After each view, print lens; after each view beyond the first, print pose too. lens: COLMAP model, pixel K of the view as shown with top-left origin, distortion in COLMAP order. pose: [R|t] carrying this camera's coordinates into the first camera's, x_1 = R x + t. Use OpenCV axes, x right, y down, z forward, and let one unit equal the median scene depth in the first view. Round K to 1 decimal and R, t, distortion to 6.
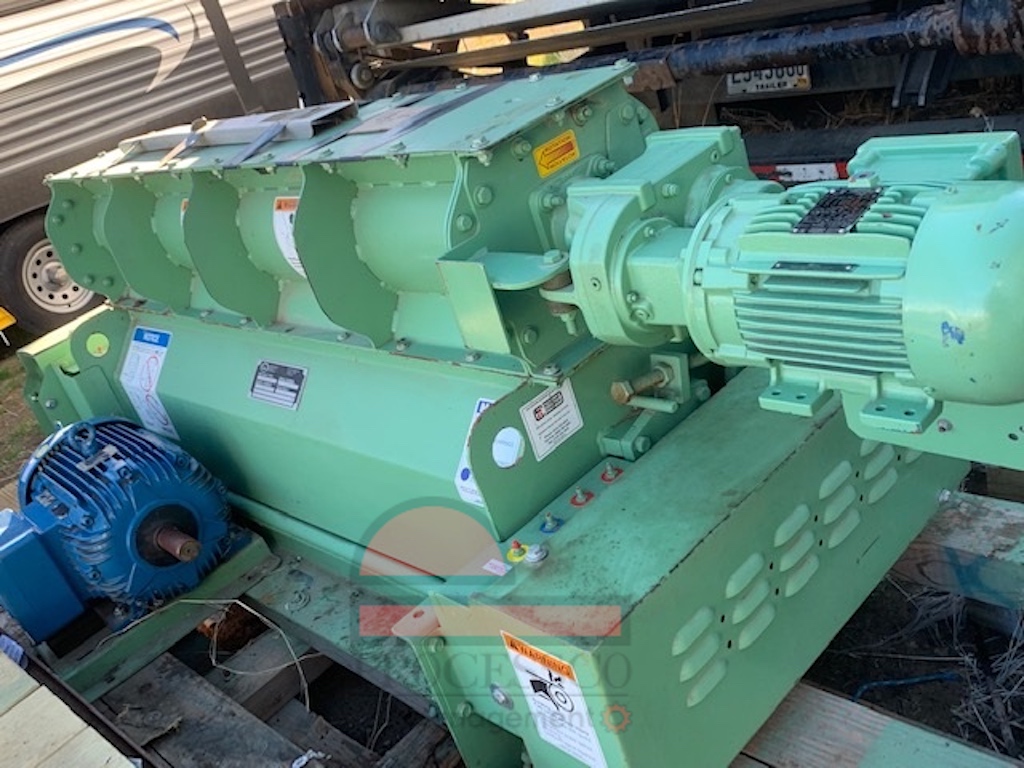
lens RADIAL K [[1026.9, 0, 512.0], [0, 1026.9, 384.0], [0, 0, 1]] dist [0.008279, -0.007997]
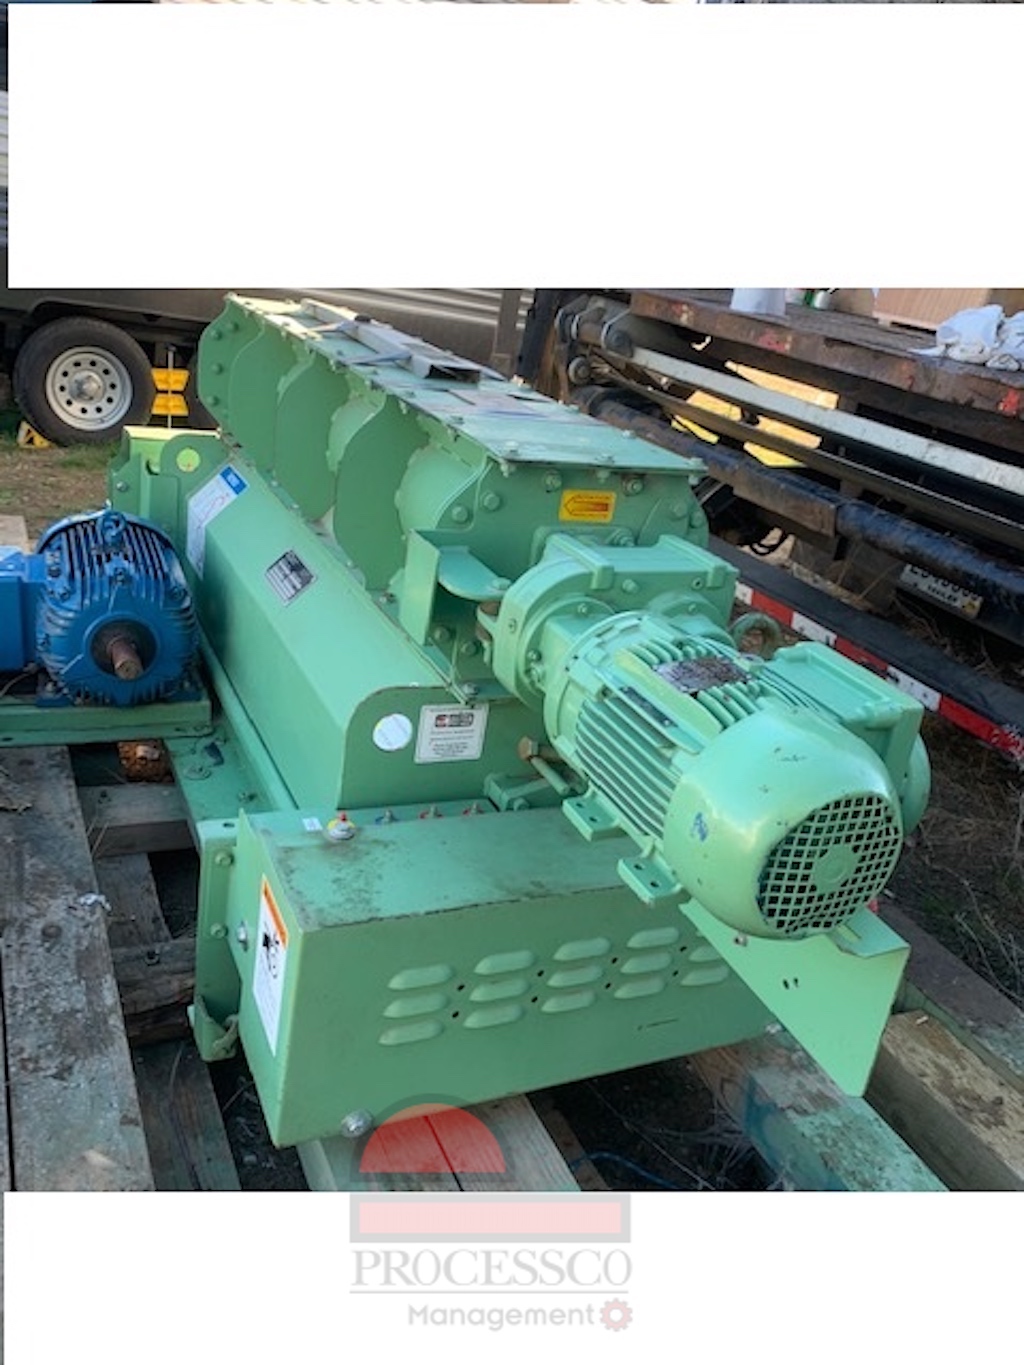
lens RADIAL K [[1078.5, 0, 517.9], [0, 1078.5, 692.5], [0, 0, 1]] dist [-0.000697, -0.001941]
pose [[0.843947, 0.525779, -0.106346, 0.166775], [-0.527885, 0.849262, 0.009568, -0.039787], [0.095346, 0.048064, 0.994283, -0.027455]]
